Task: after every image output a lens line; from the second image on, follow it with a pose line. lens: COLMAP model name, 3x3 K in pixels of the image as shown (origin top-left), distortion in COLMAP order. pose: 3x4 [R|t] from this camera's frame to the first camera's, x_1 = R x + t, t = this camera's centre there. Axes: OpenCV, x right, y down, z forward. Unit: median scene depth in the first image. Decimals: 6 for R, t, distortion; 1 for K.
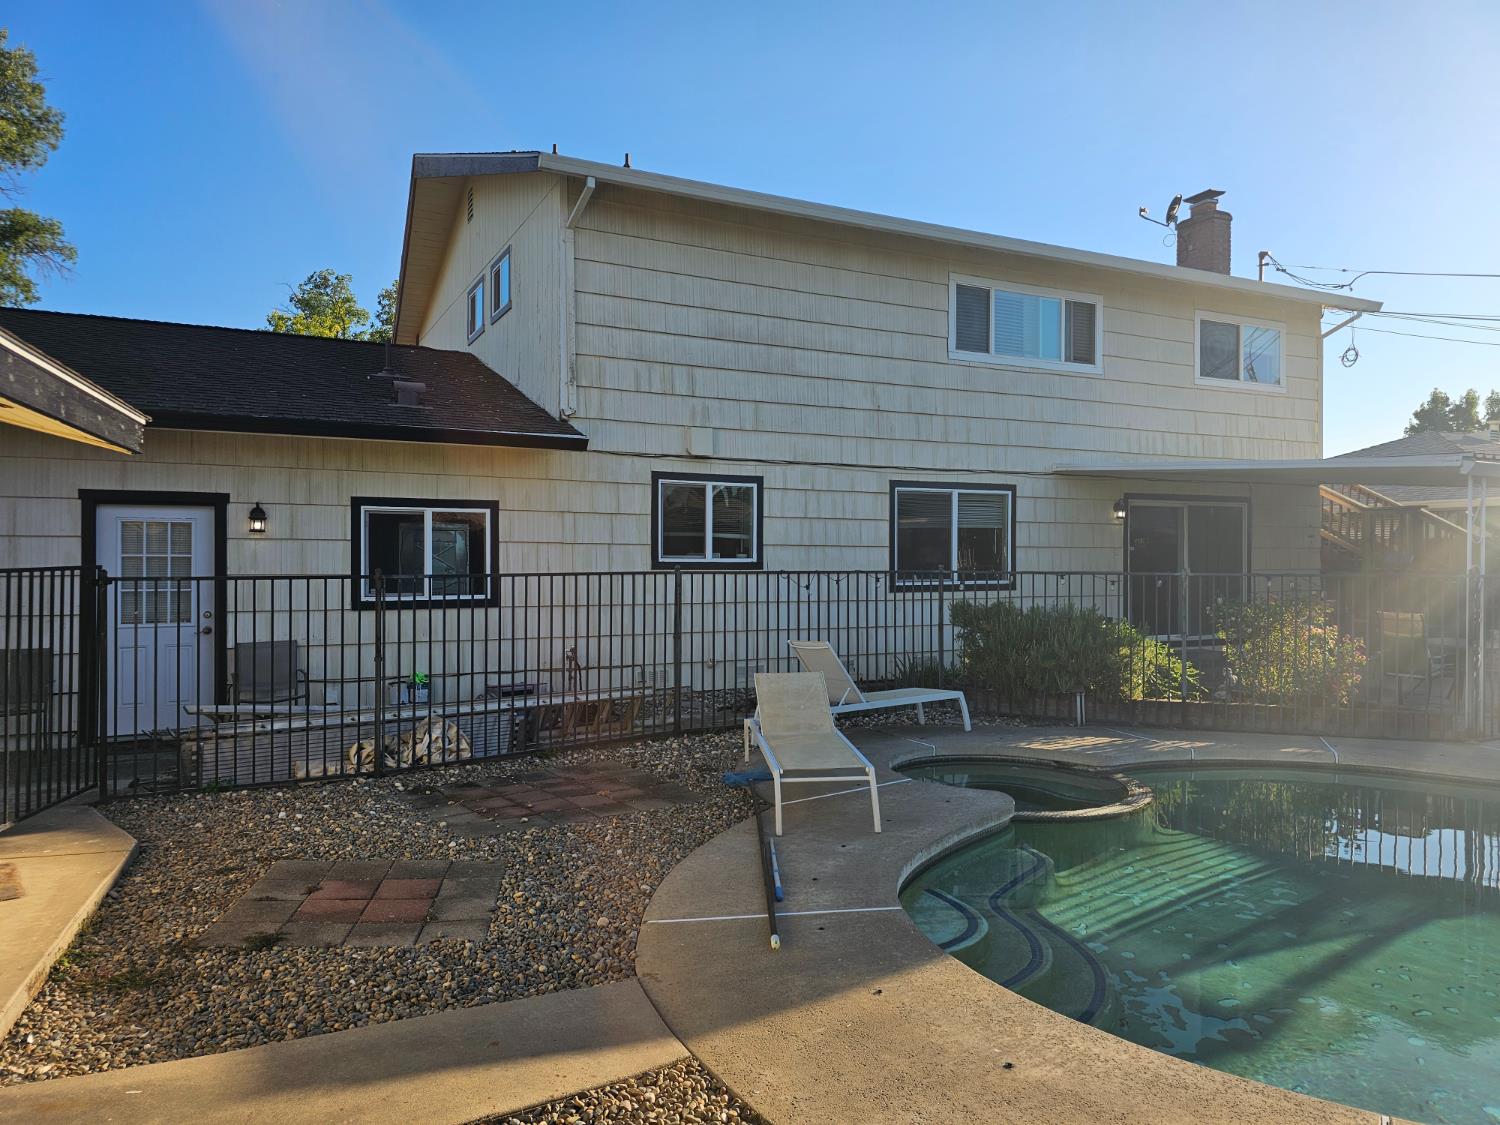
lens RADIAL K [[1015.2, 0, 750.0], [0, 1015.2, 562.5], [0, 0, 1]] dist [0.021365, -0.001257]
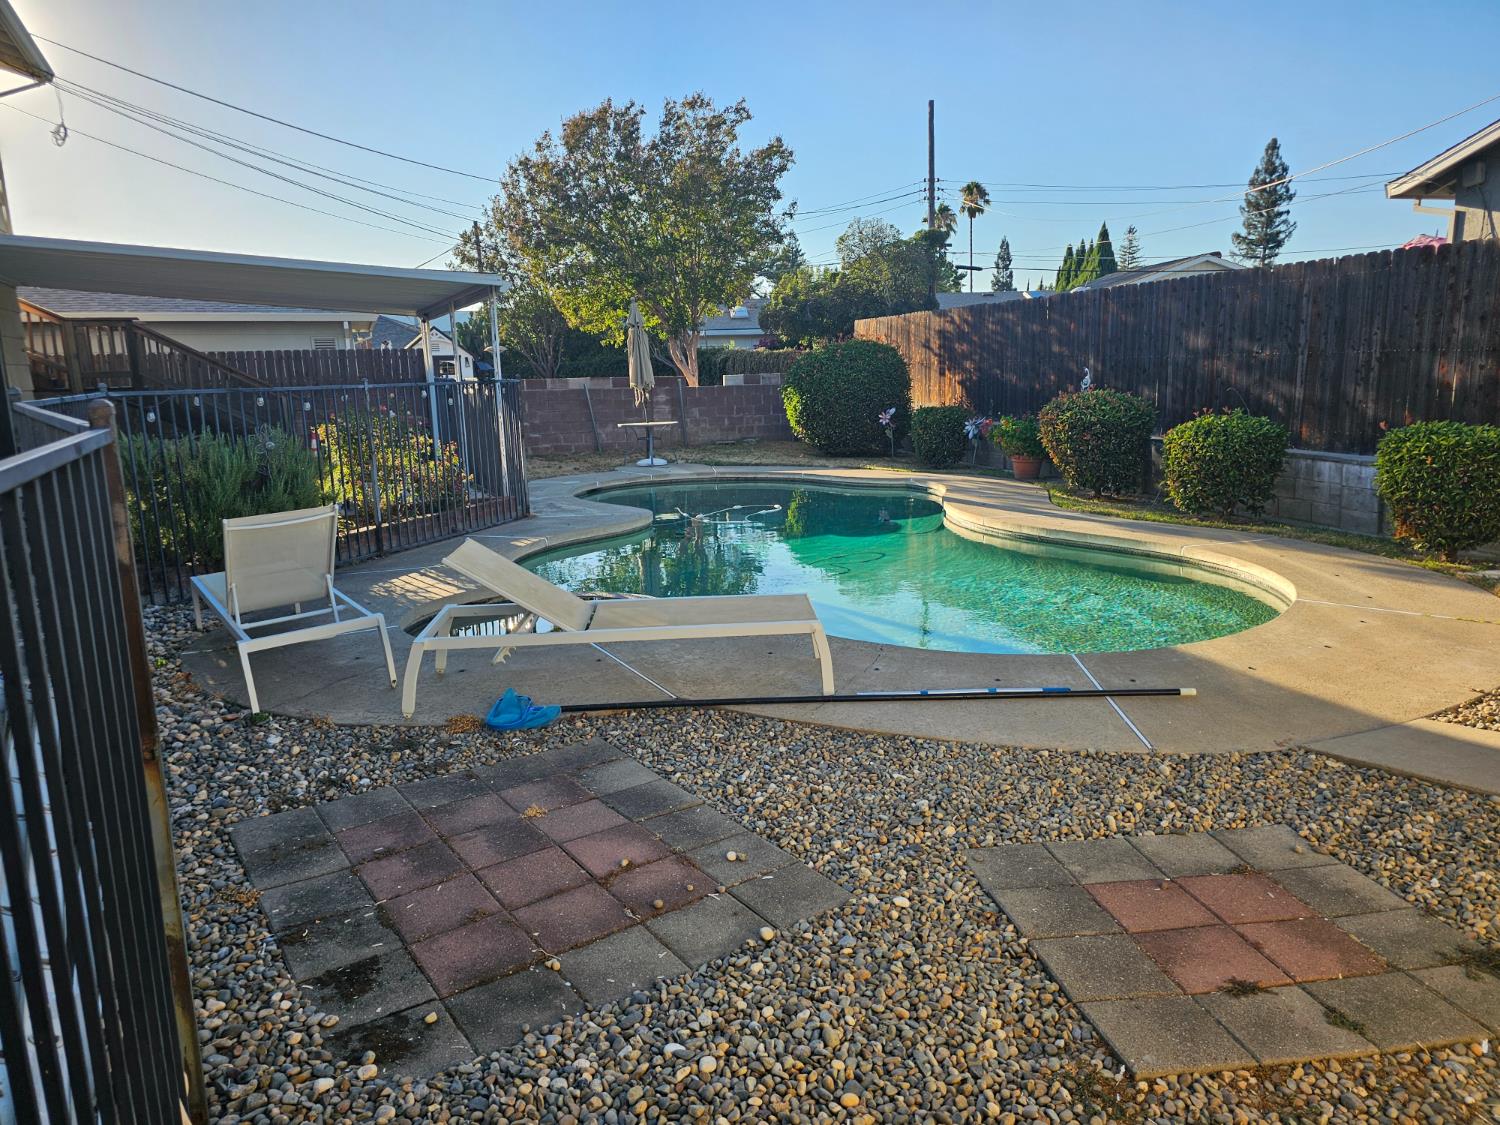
lens RADIAL K [[1022.9, 0, 717.5], [0, 1022.9, 564.2], [0, 0, 1]] dist [0.000716, -0.002830]
pose [[0.032216, -0.195287, 0.980217, -0.930130], [0.027954, 0.980518, 0.194428, -0.000232], [-0.999090, 0.021137, 0.037048, 1.277375]]
